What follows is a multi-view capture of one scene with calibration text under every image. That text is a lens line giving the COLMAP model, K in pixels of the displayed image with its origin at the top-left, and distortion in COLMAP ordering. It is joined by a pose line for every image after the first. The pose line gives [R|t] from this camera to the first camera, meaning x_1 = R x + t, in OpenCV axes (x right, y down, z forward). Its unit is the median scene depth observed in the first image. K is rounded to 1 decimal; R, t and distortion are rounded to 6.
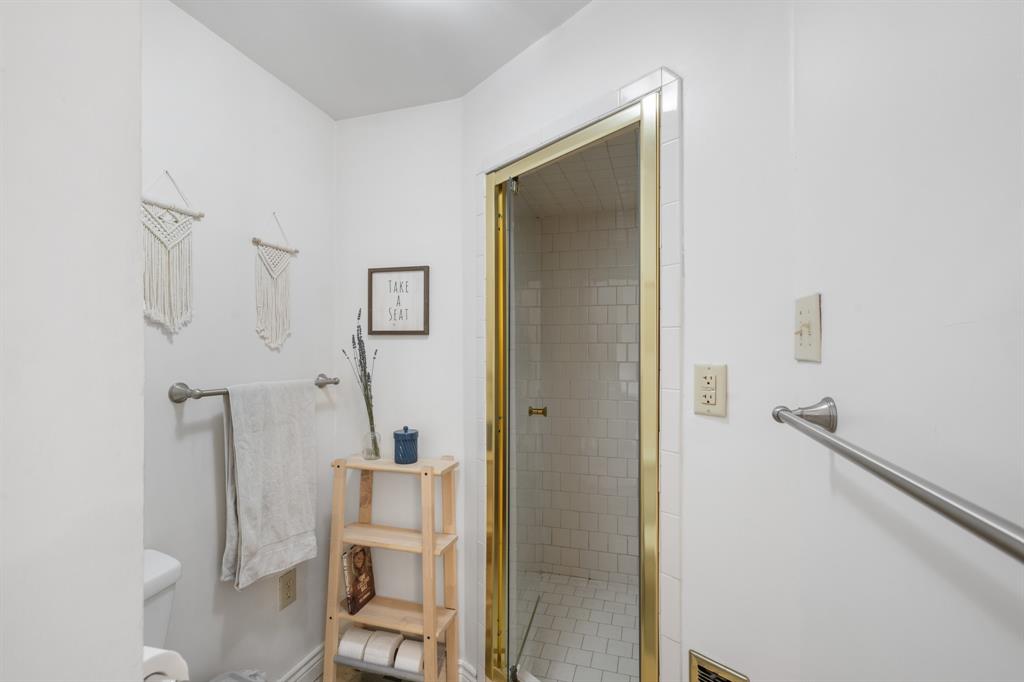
lens RADIAL K [[475.5, 0, 509.3], [0, 475.5, 340.3], [0, 0, 1]] dist [0.001899, 0.000160]
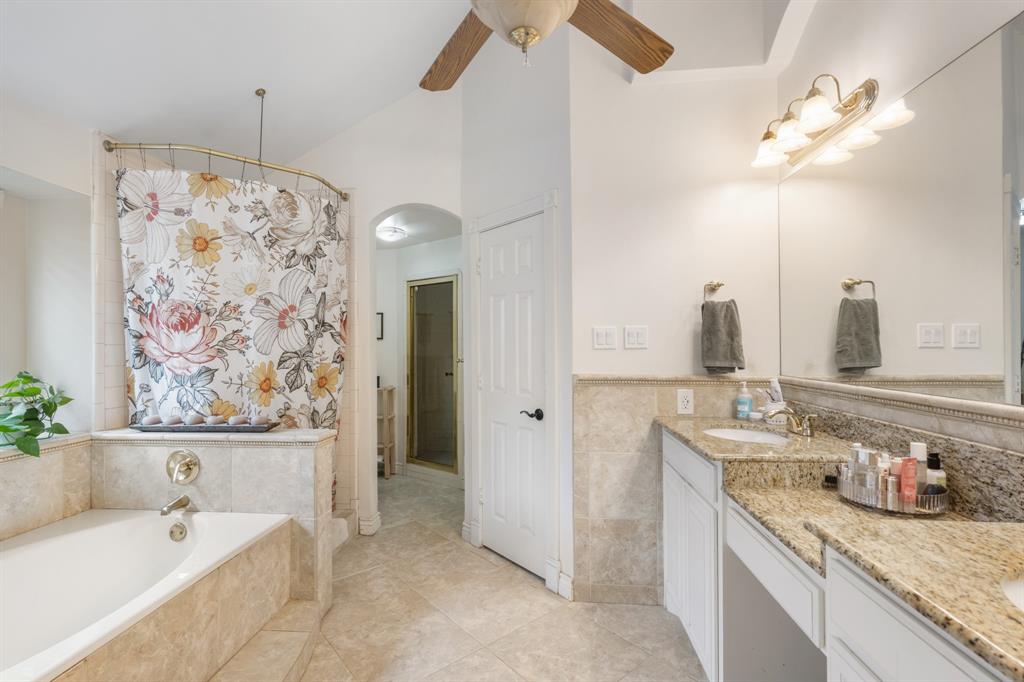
lens RADIAL K [[475.5, 0, 511.9], [0, 475.5, 342.1], [0, 0, 1]] dist [0.001899, 0.000160]
pose [[0.985981, 0.002334, 0.166841, 0.089494], [-0.000049, 0.999906, -0.013697, 0.041055], [-0.166857, 0.013496, 0.985889, -1.703233]]
